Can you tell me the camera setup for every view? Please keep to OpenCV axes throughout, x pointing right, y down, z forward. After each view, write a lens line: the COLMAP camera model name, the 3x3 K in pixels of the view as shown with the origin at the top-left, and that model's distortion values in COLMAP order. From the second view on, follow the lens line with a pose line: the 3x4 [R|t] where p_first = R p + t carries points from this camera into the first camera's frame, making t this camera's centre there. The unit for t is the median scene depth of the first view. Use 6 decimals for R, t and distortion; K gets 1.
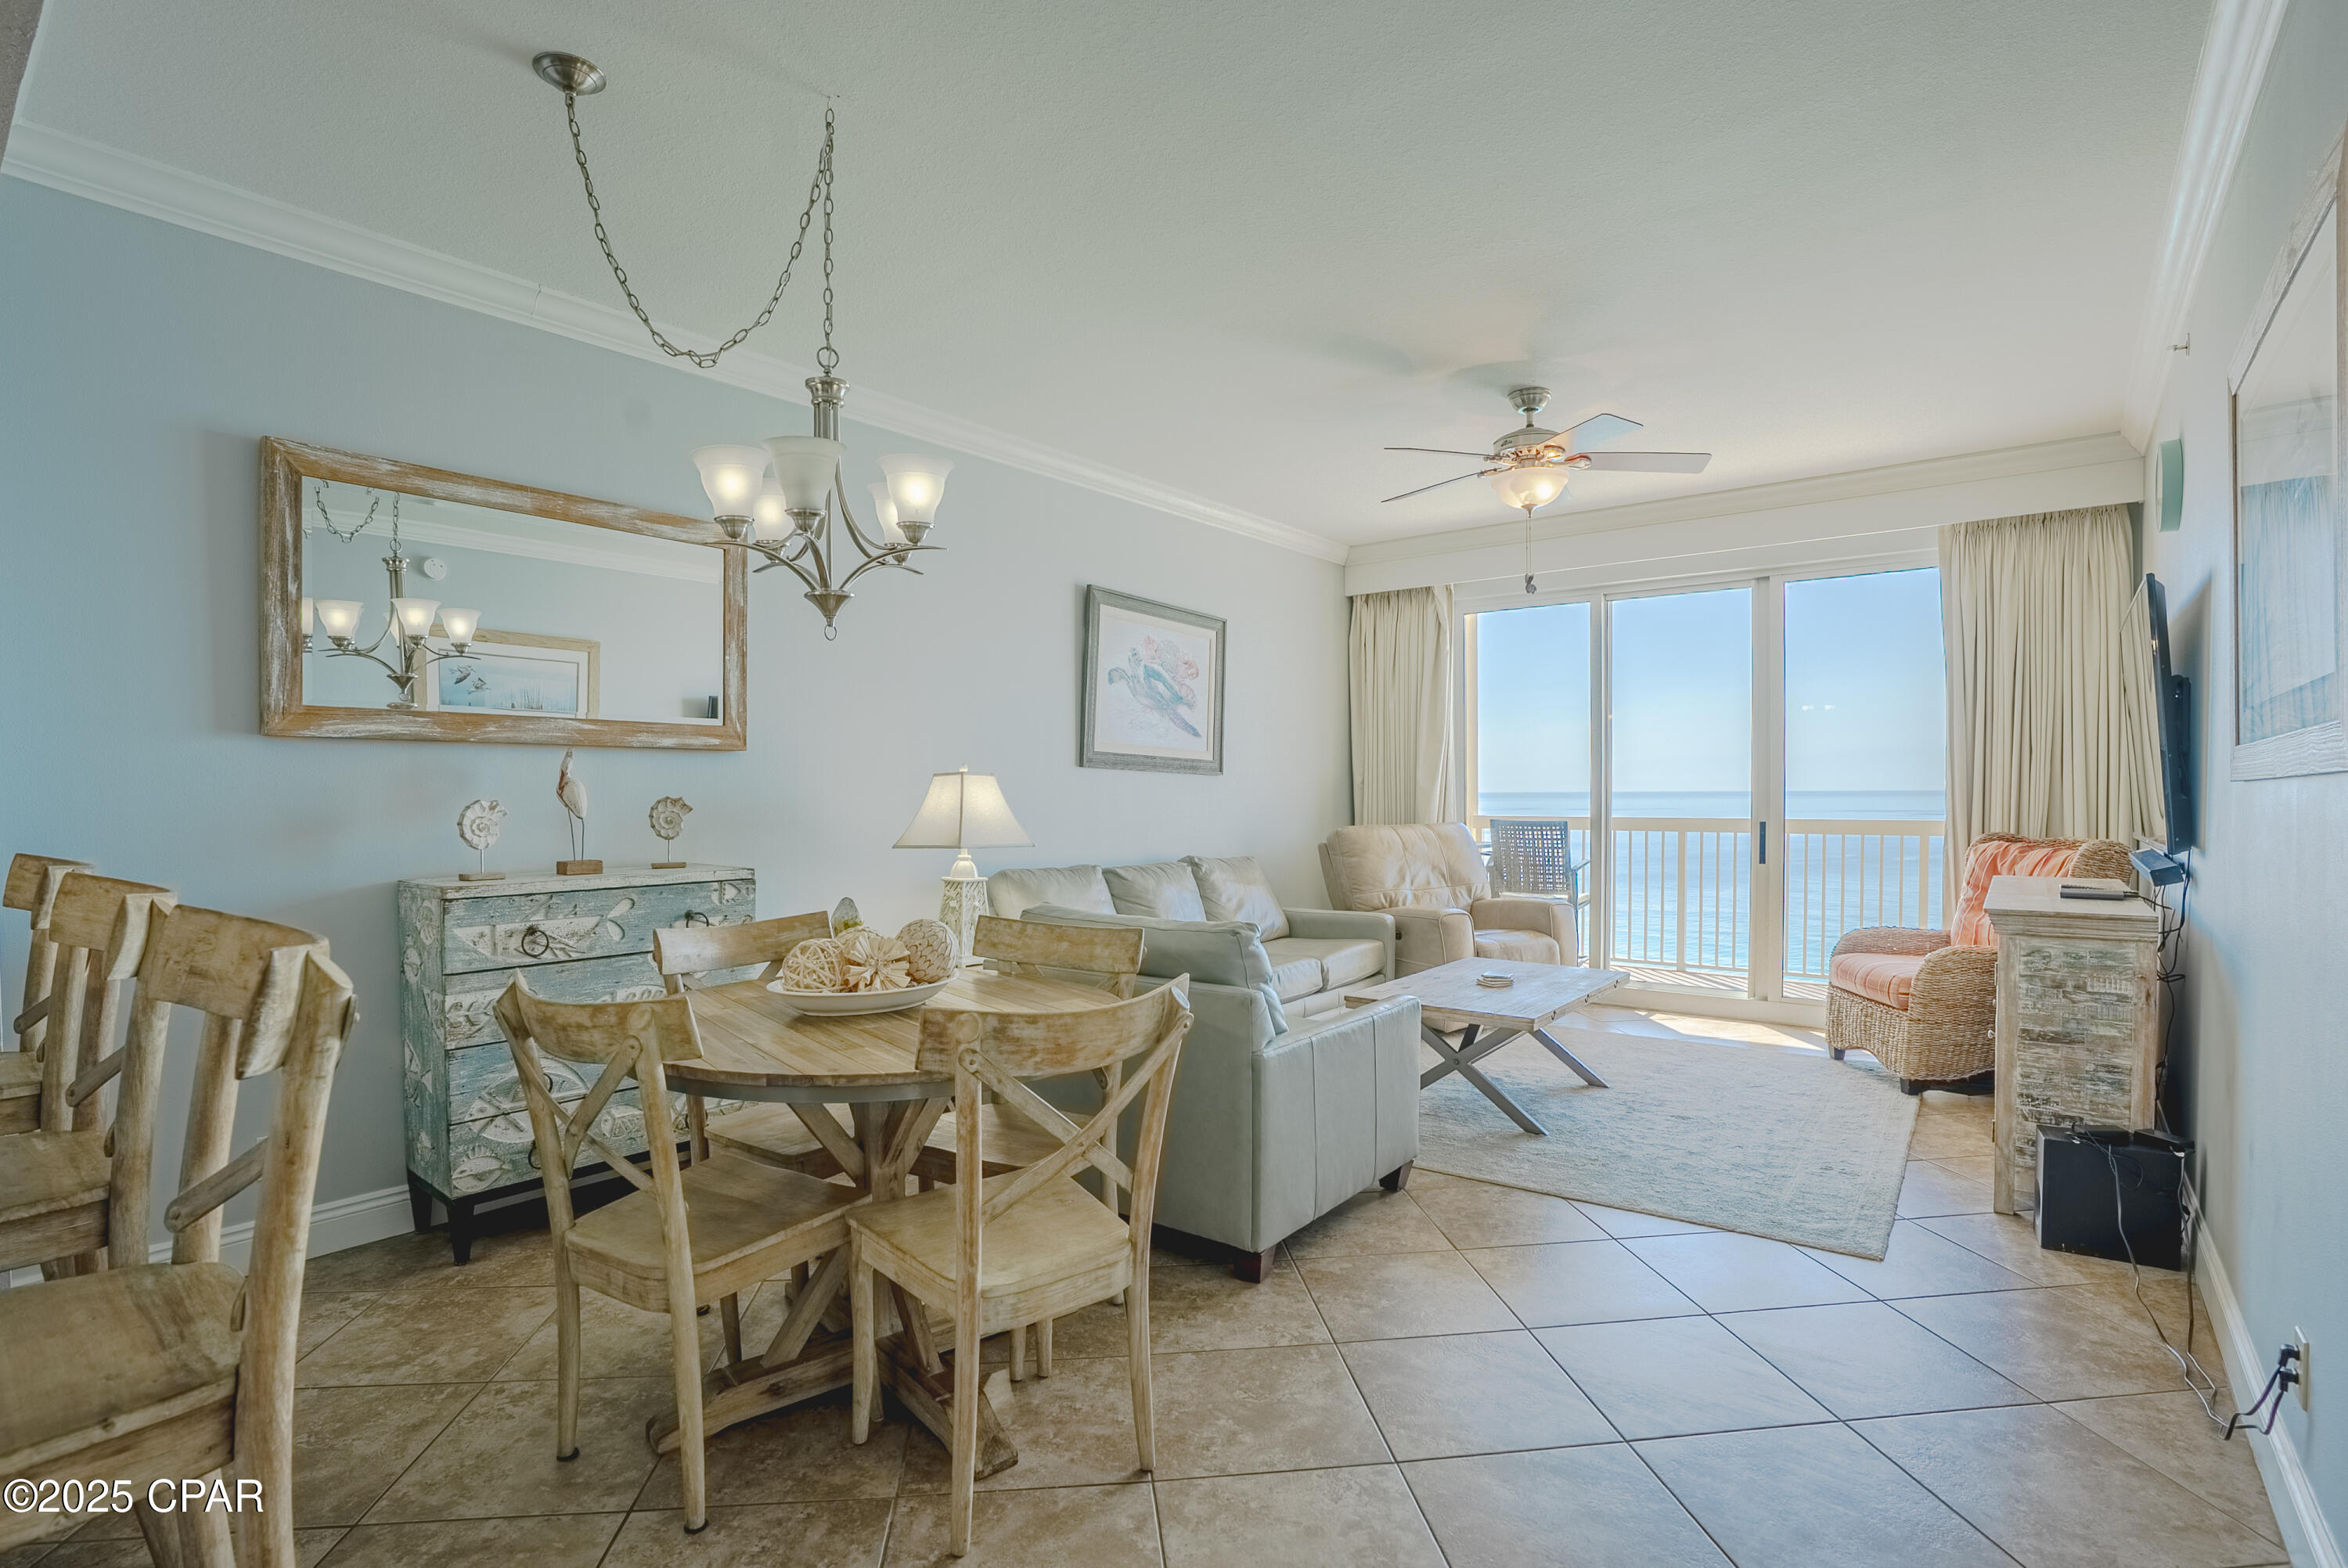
lens RADIAL K [[1099.3, 0, 1190.3], [0, 1099.3, 822.7], [0, 0, 1]] dist [-0.060435, 0.022614]
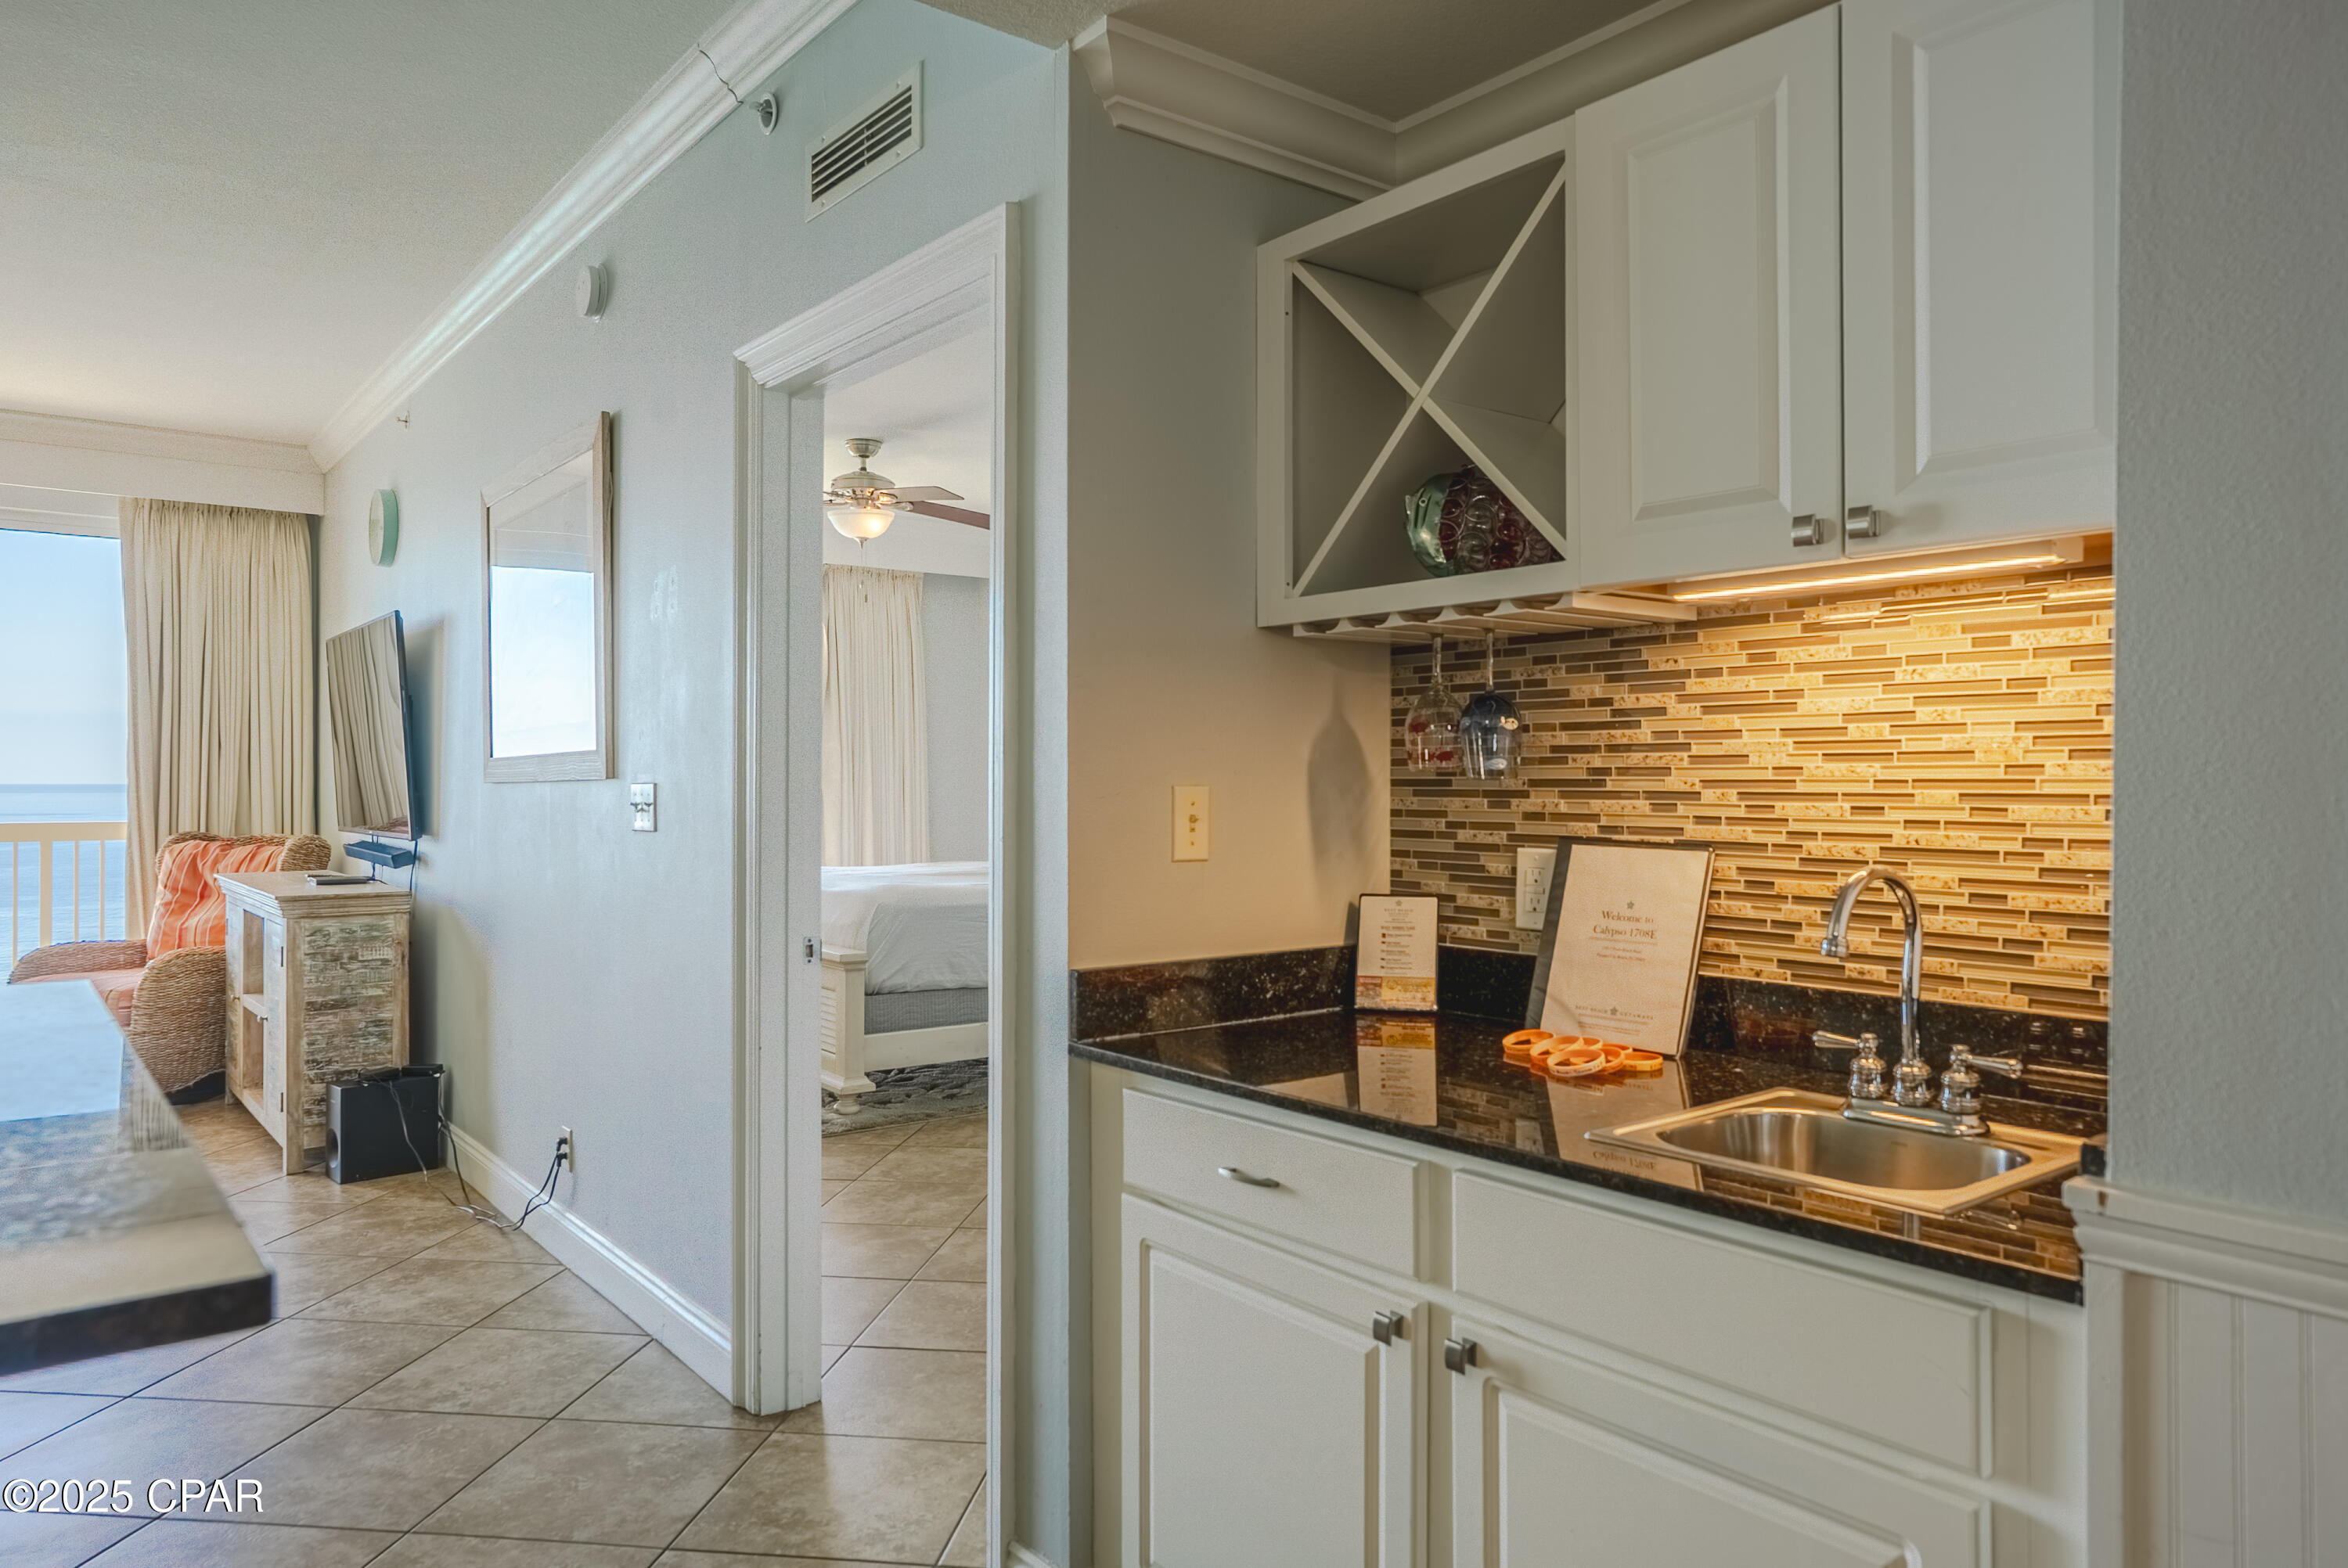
lens RADIAL K [[1527.2, 0, 1188.5], [0, 1527.2, 784.3], [0, 0, 1]] dist [-0.023717, 0.026420]
pose [[0.231586, 0.003070, 0.972809, -0.464057], [0.026103, 0.999615, -0.009369, 0.003596], [-0.972464, 0.027563, 0.231417, -0.226997]]
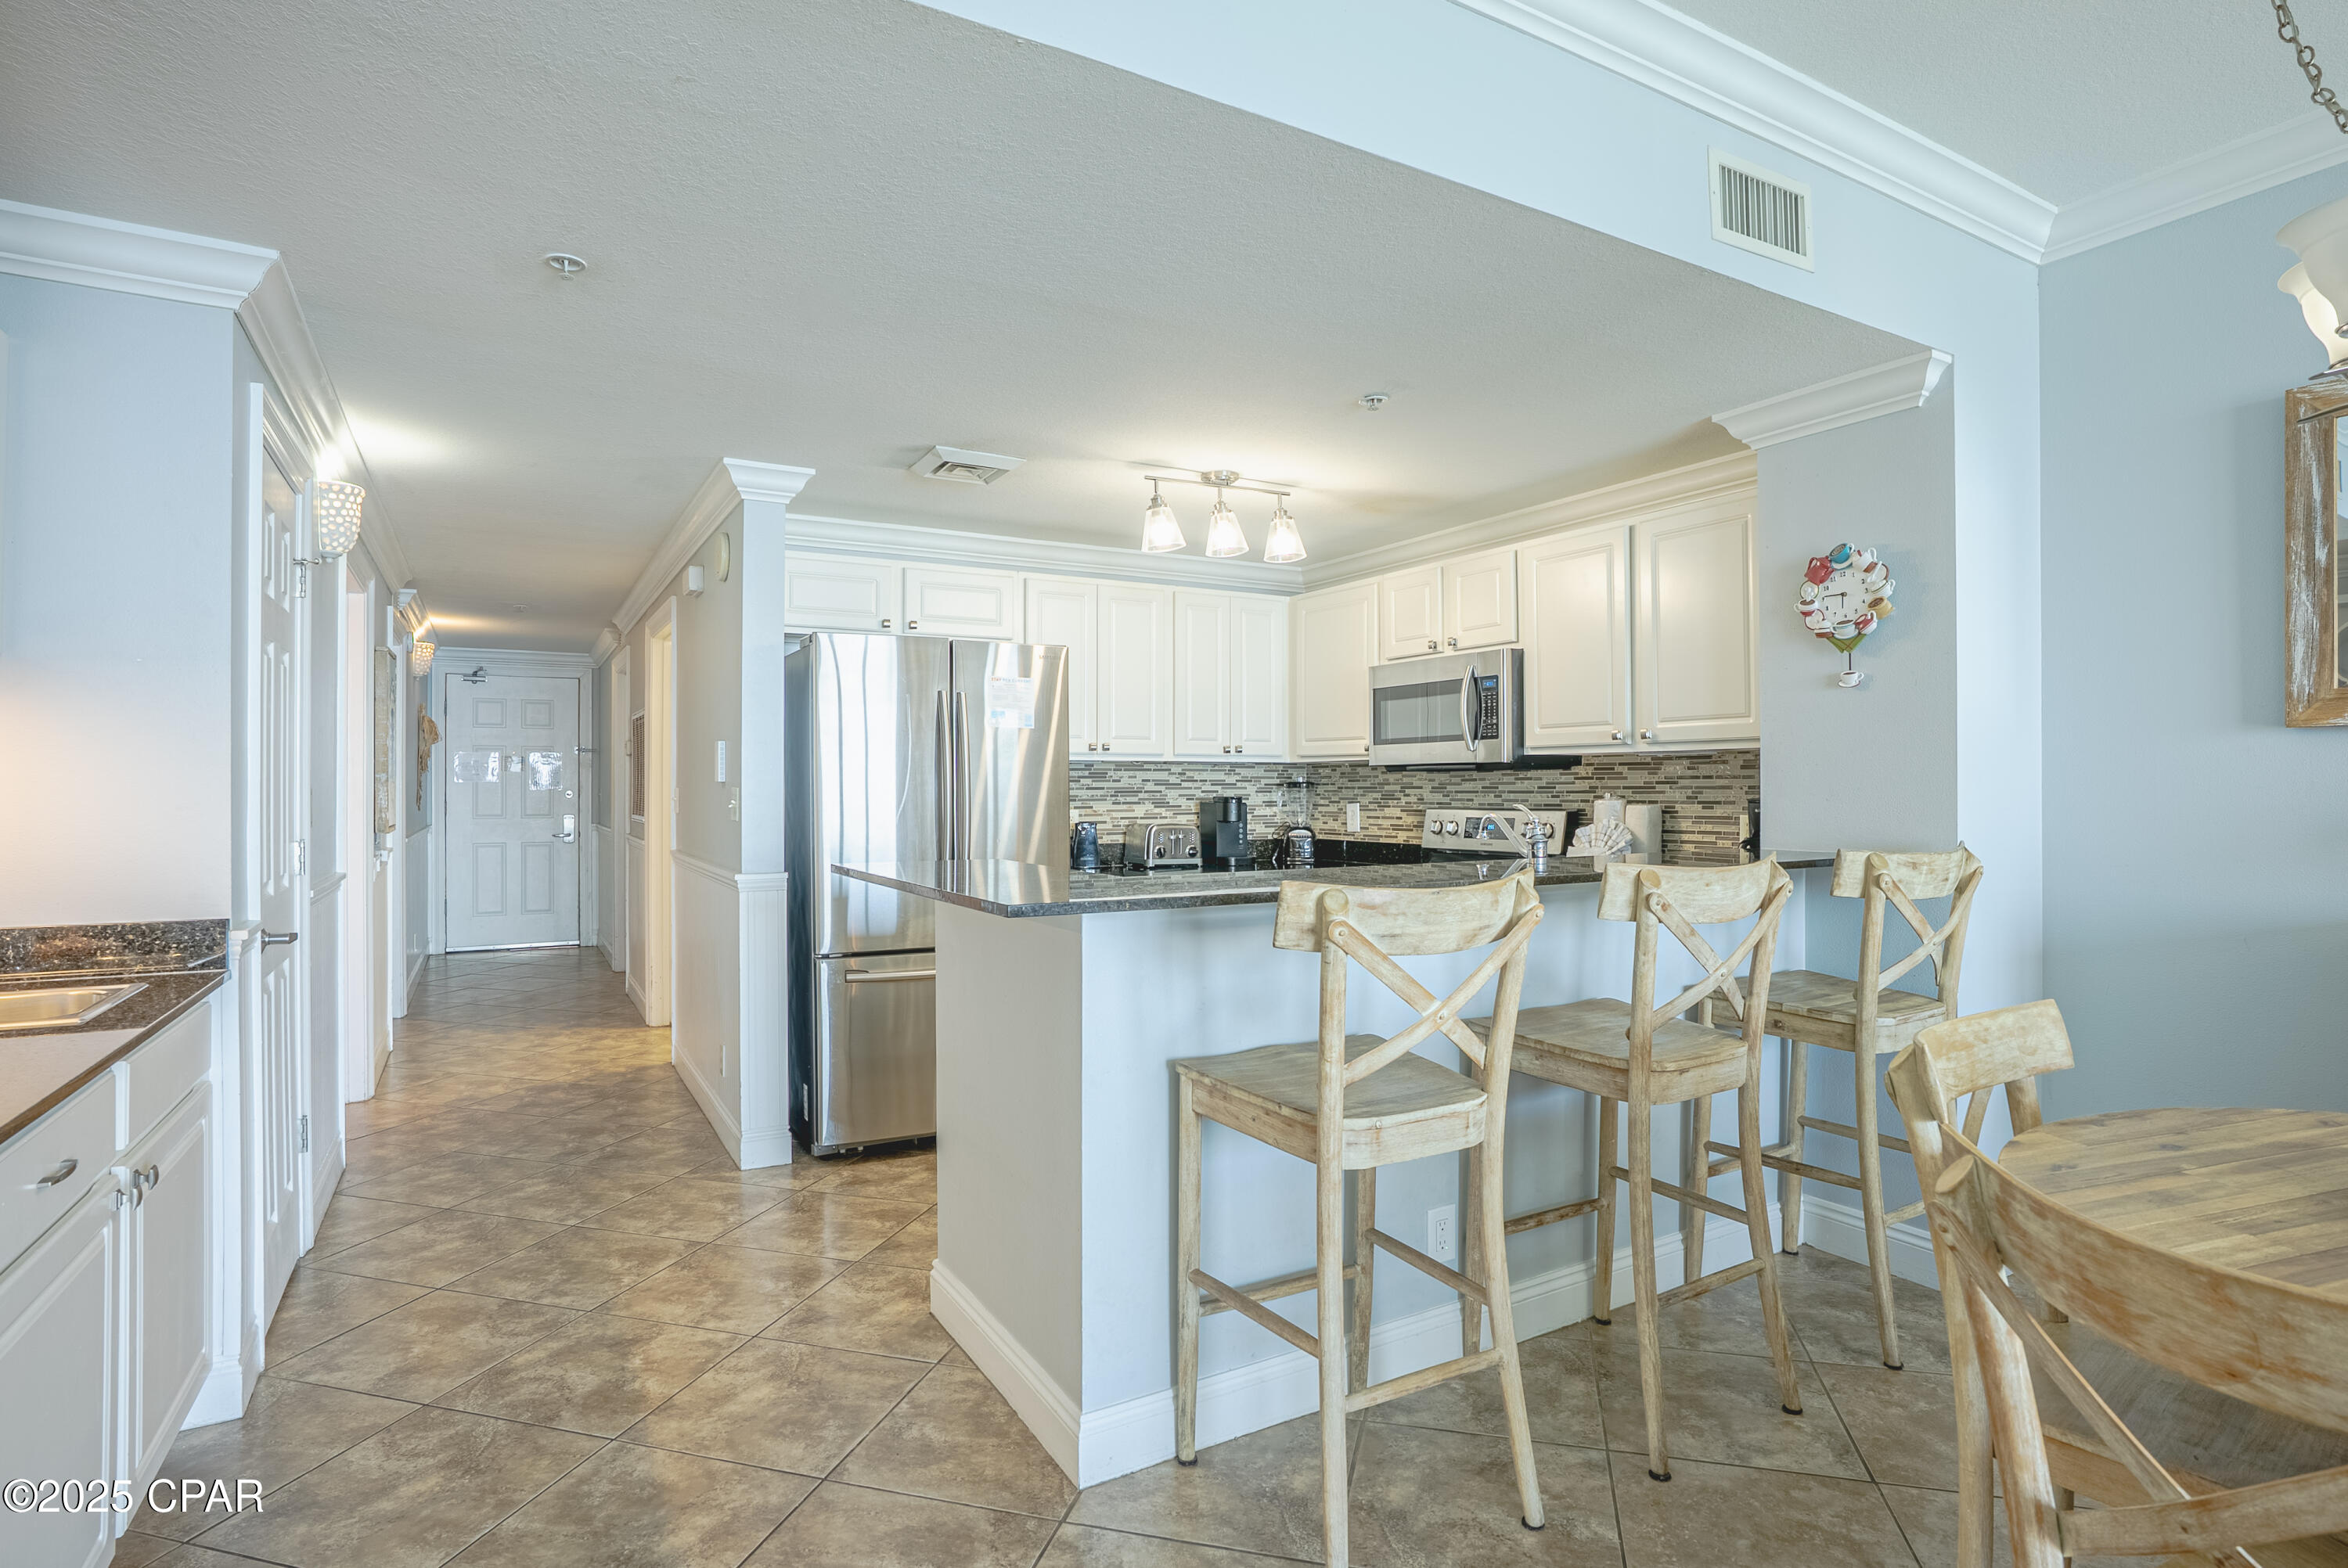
lens RADIAL K [[1179.0, 0, 1185.1], [0, 1179.0, 785.1], [0, 0, 1]] dist [-0.049468, 0.022514]
pose [[-0.356810, 0.002881, -0.934173, 0.250926], [-0.027347, 0.999534, 0.013528, -0.015721], [0.933777, 0.030374, -0.356565, 0.346494]]
